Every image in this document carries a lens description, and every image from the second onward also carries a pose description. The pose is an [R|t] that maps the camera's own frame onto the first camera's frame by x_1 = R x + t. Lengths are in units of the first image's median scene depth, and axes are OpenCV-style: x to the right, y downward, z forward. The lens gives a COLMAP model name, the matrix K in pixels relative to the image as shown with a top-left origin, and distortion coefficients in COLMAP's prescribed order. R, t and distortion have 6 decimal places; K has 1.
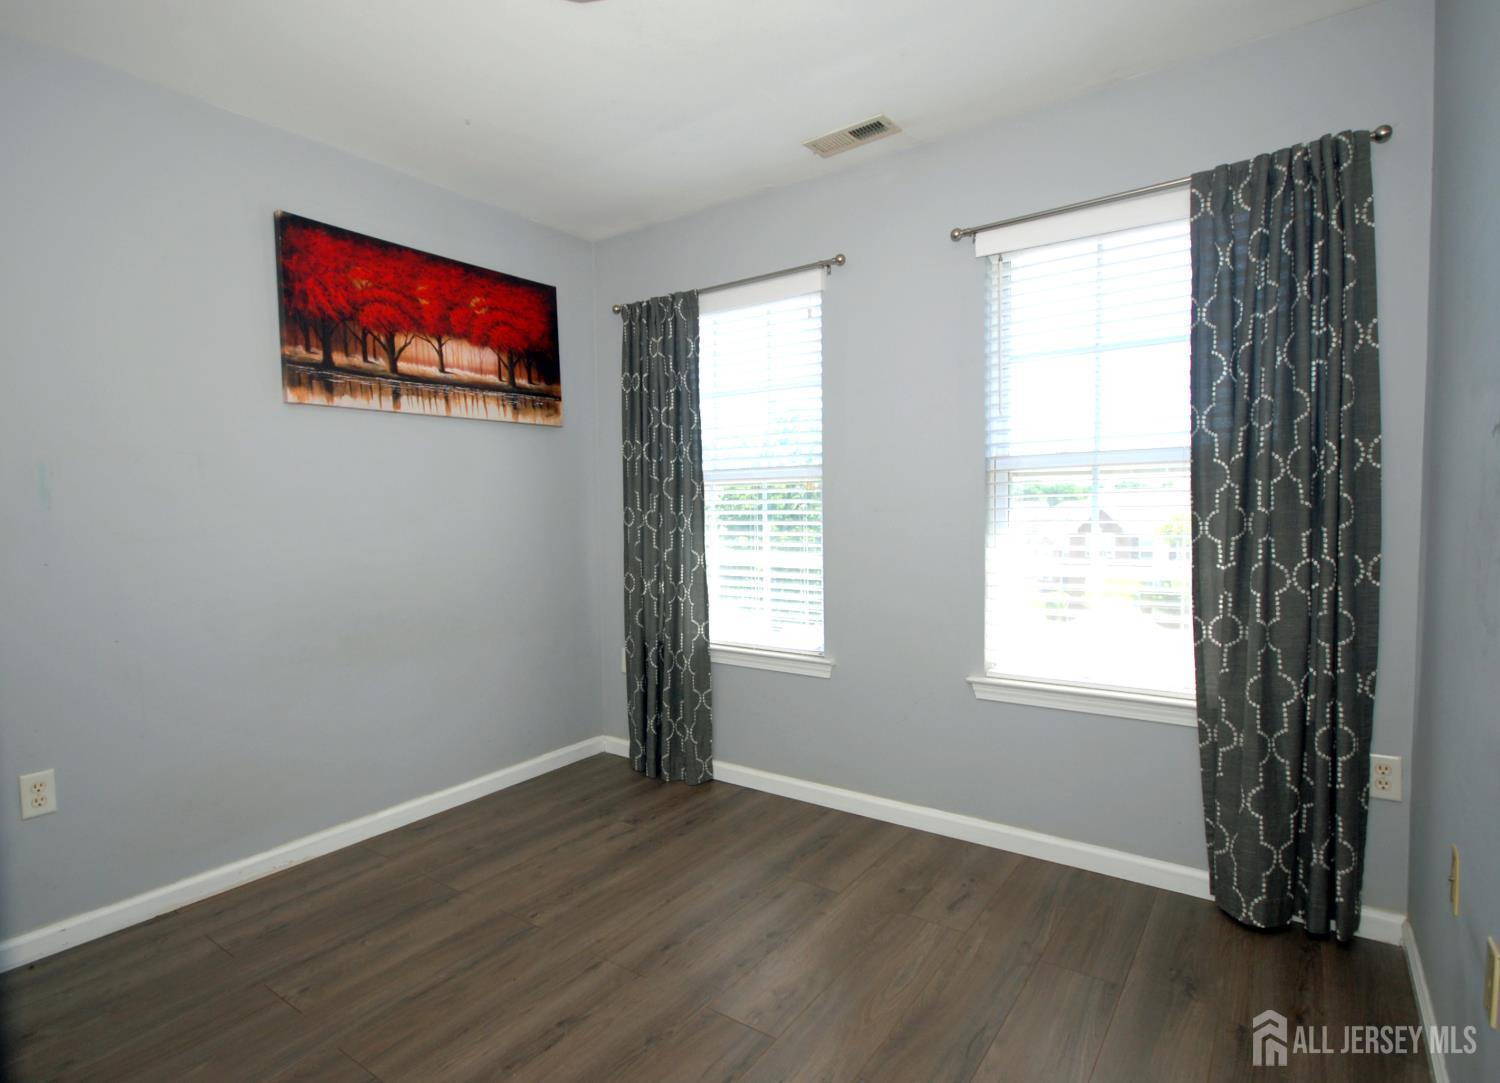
lens RADIAL K [[789.4, 0, 718.1], [0, 789.4, 521.5], [0, 0, 1]] dist [-0.000811, -0.000139]
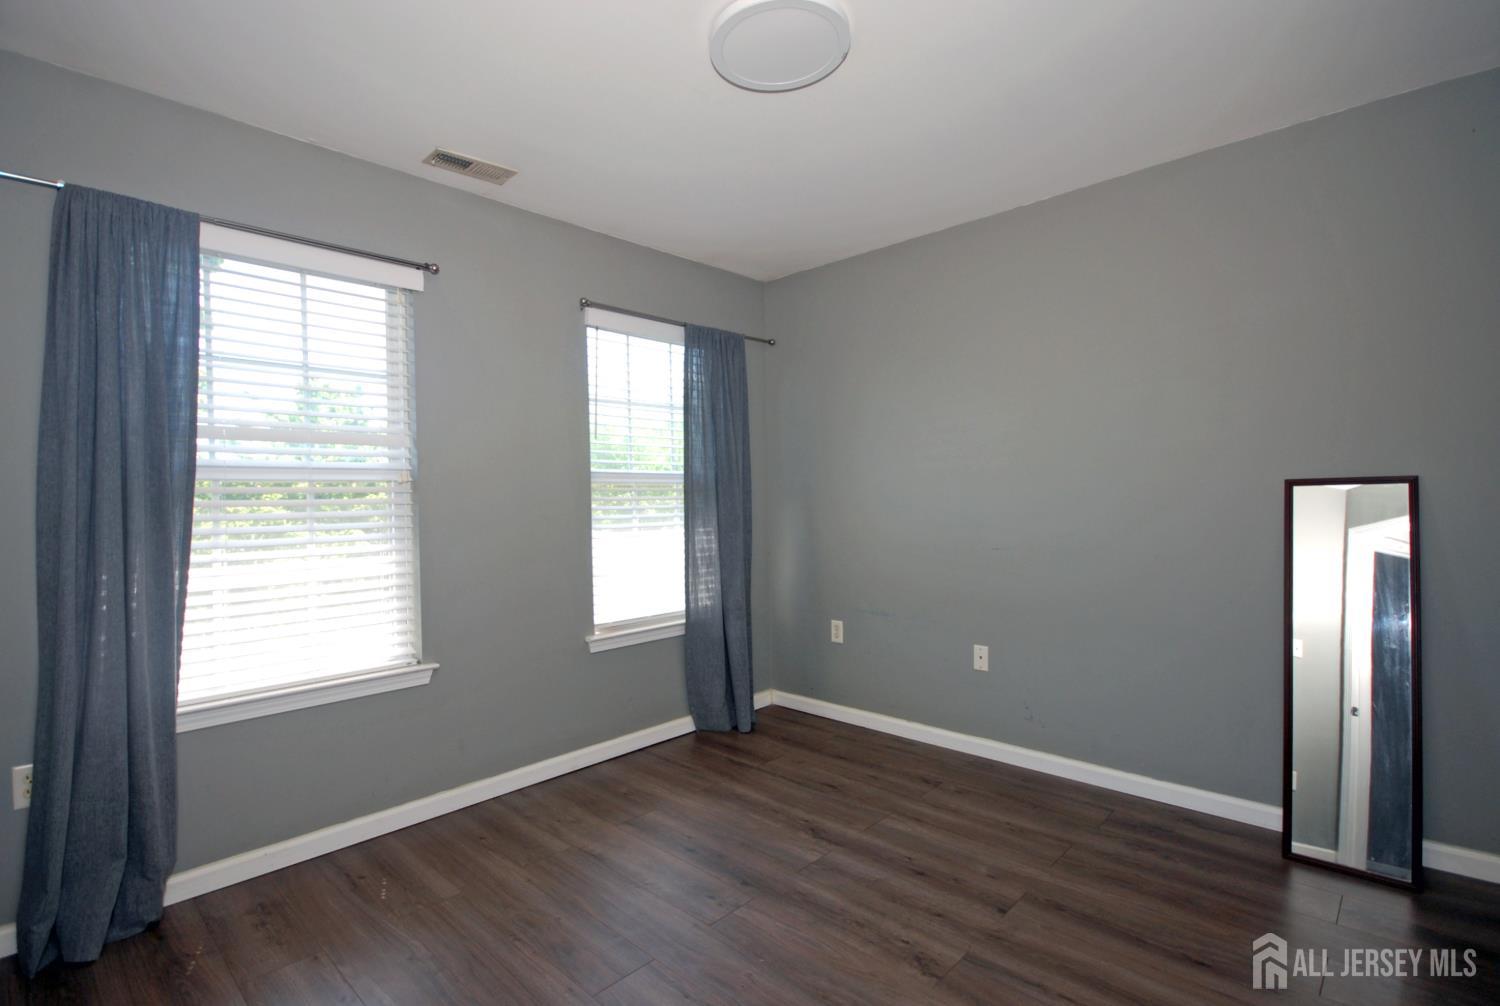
lens RADIAL K [[672.9, 0, 745.2], [0, 672.9, 509.2], [0, 0, 1]] dist [0.000386, 0.000005]
pose [[0.137589, 0.006075, 0.990471, -0.642377], [0.036015, 0.999289, -0.011132, 0.003324], [-0.989834, 0.037204, 0.137272, 0.489723]]
